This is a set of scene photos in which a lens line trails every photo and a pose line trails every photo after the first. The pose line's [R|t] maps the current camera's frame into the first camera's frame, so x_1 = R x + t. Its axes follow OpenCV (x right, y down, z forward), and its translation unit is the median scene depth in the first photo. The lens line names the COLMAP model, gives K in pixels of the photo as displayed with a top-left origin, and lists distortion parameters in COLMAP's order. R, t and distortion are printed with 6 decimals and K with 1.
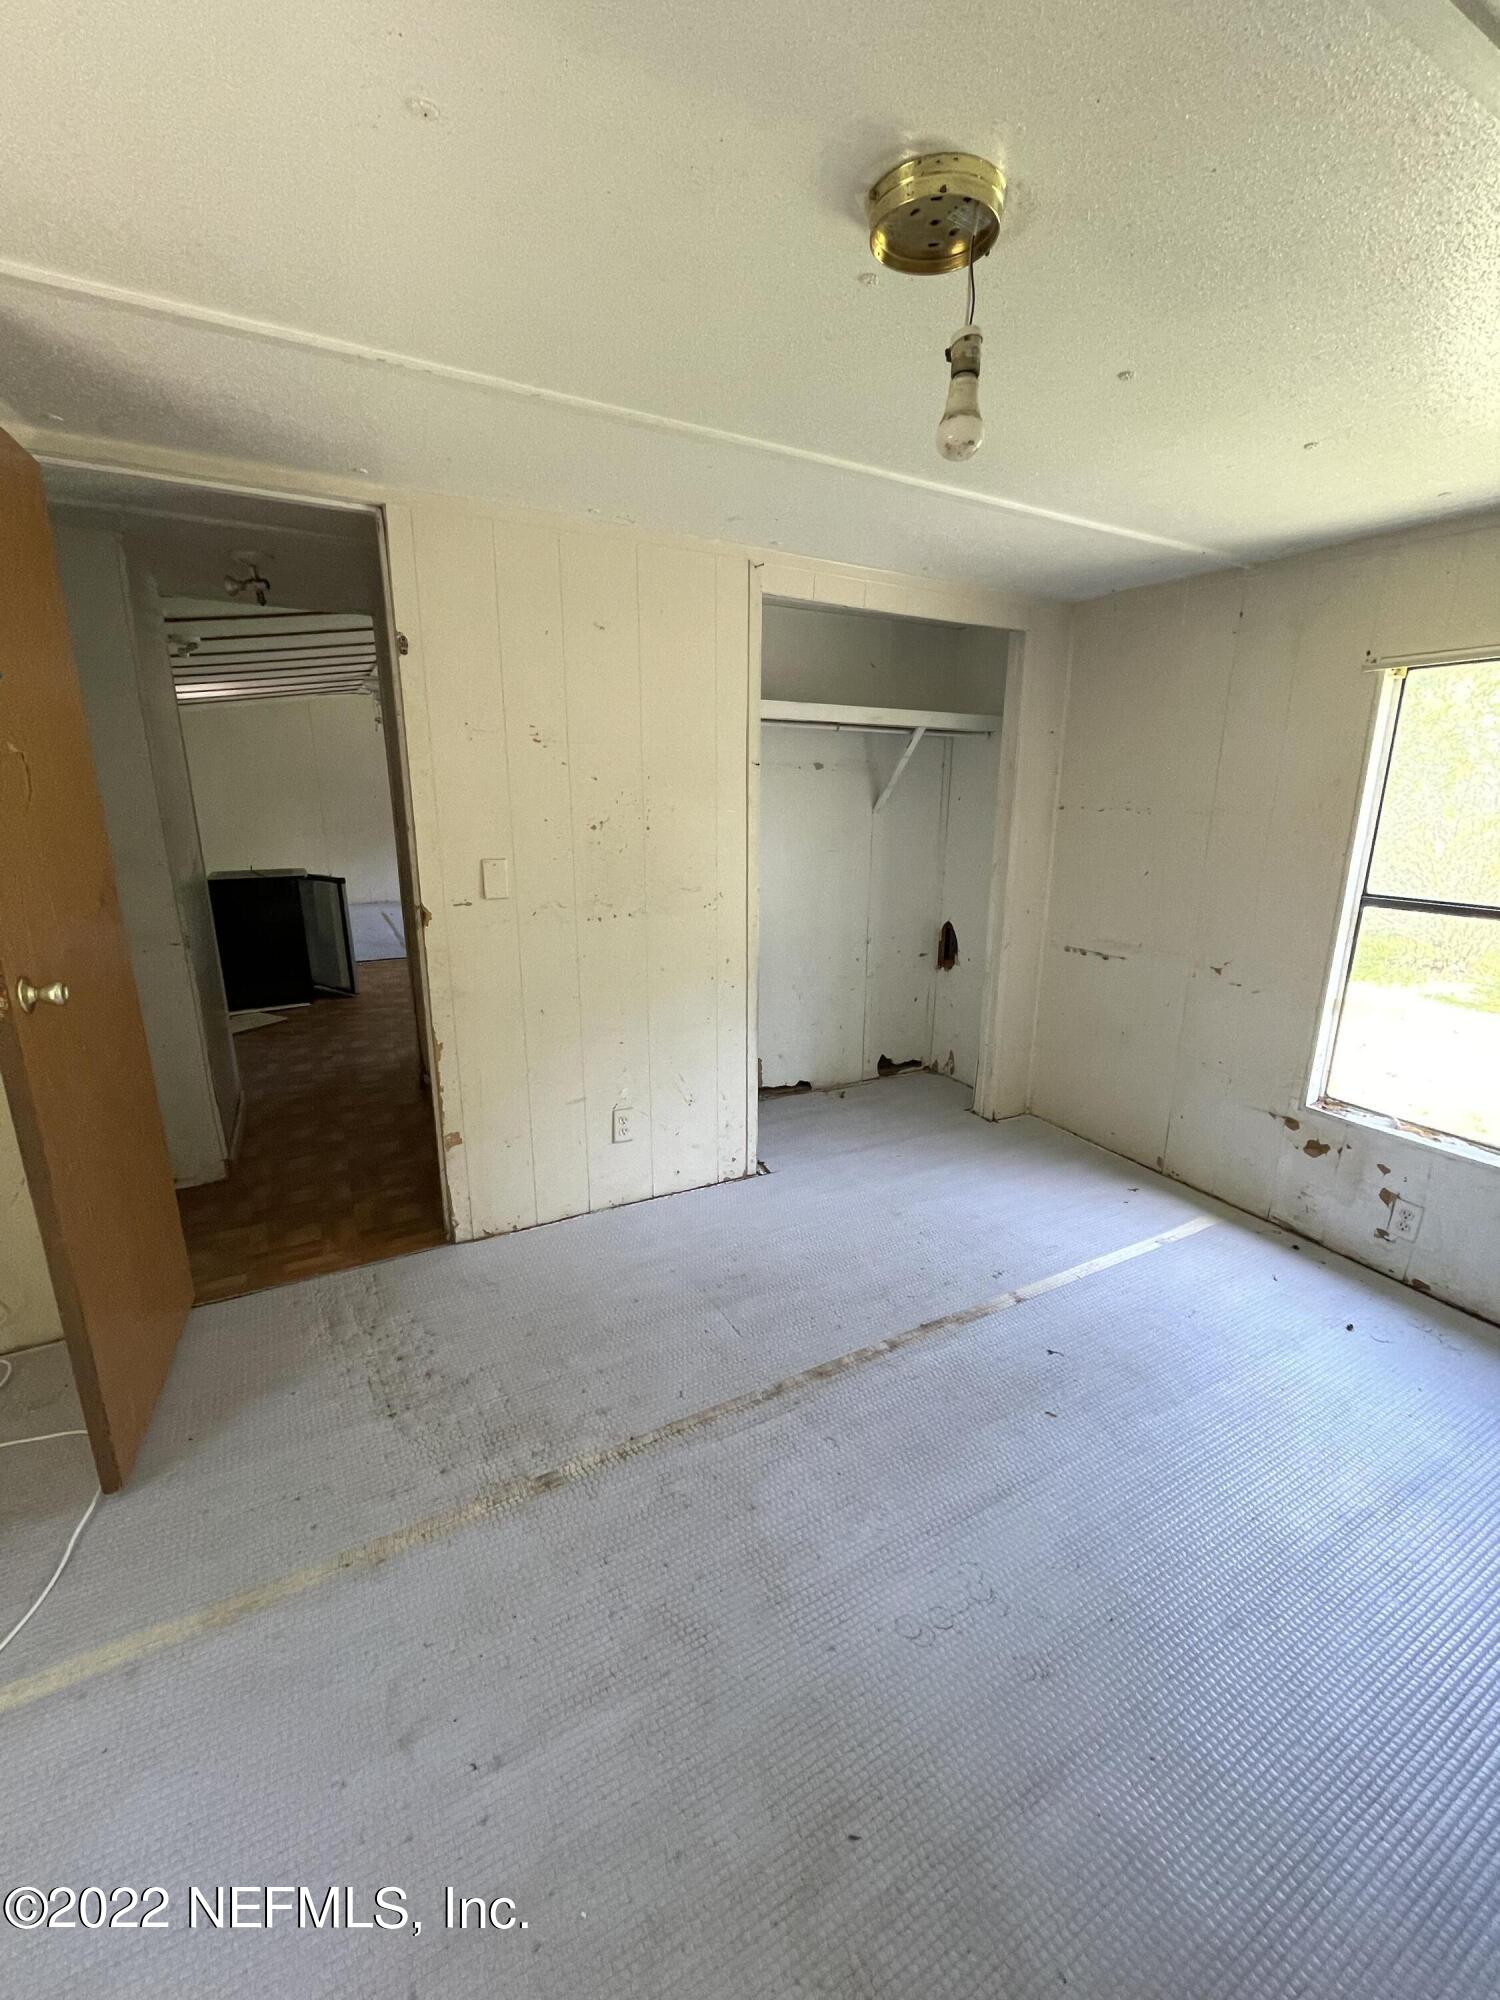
lens RADIAL K [[812.3, 0, 756.1], [0, 812.3, 1005.2], [0, 0, 1]] dist [-0.001375, 0.000029]
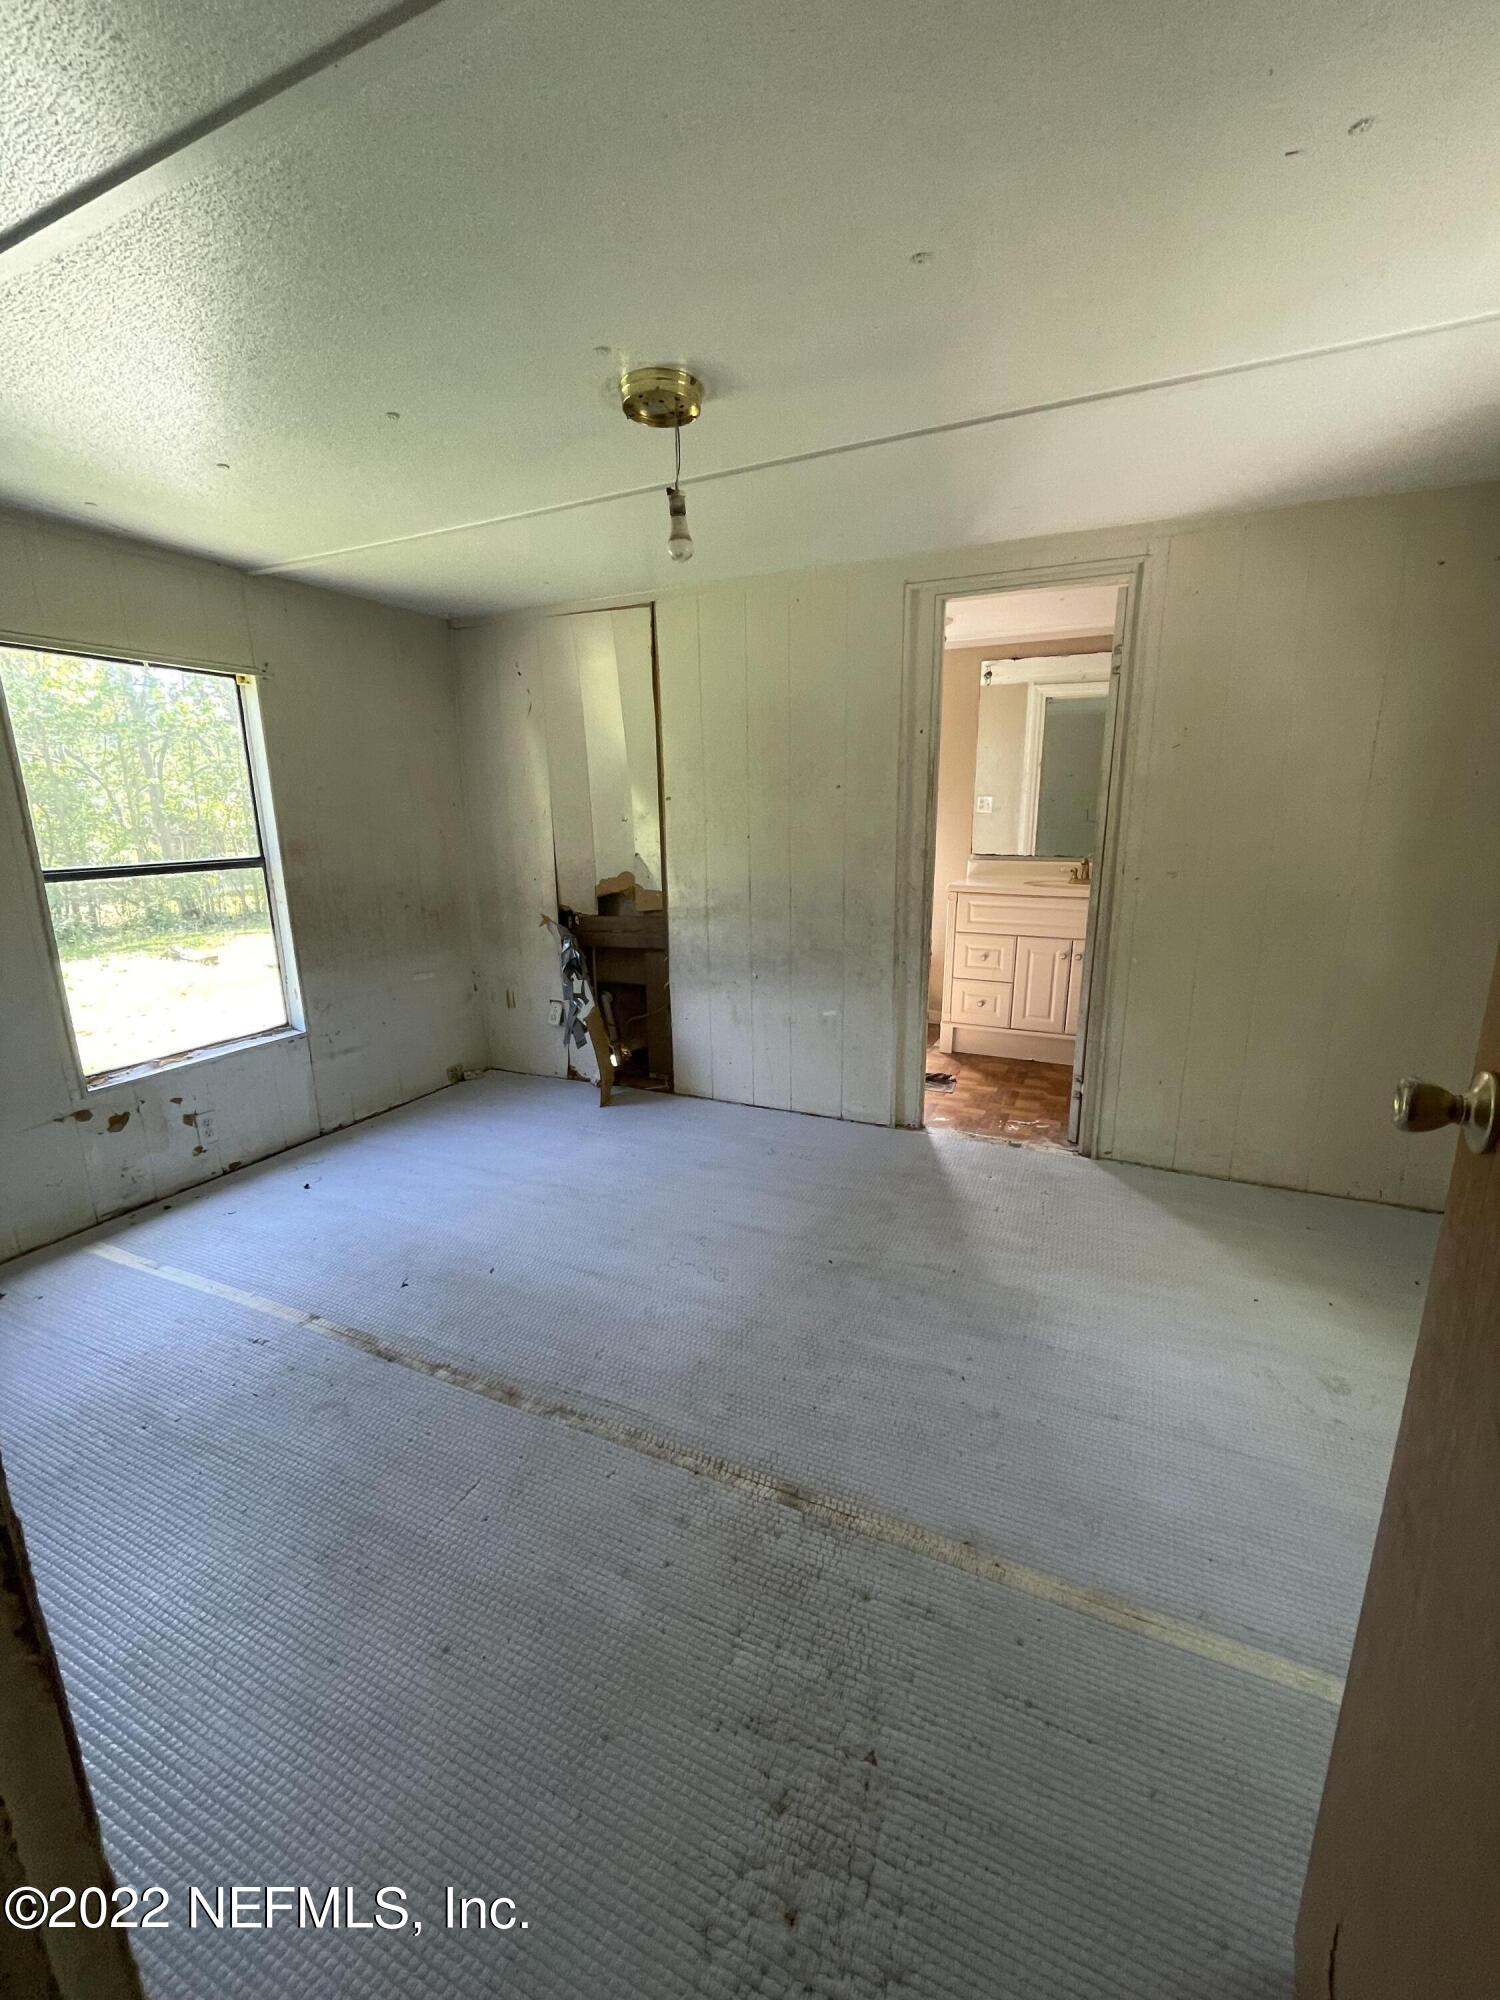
lens RADIAL K [[812.3, 0, 756.1], [0, 812.3, 1005.2], [0, 0, 1]] dist [-0.001375, 0.000029]
pose [[-0.592511, -0.195983, 0.781359, -0.600880], [0.210691, 0.898490, 0.385131, -0.194596], [-0.777522, 0.392819, -0.491073, 0.906014]]
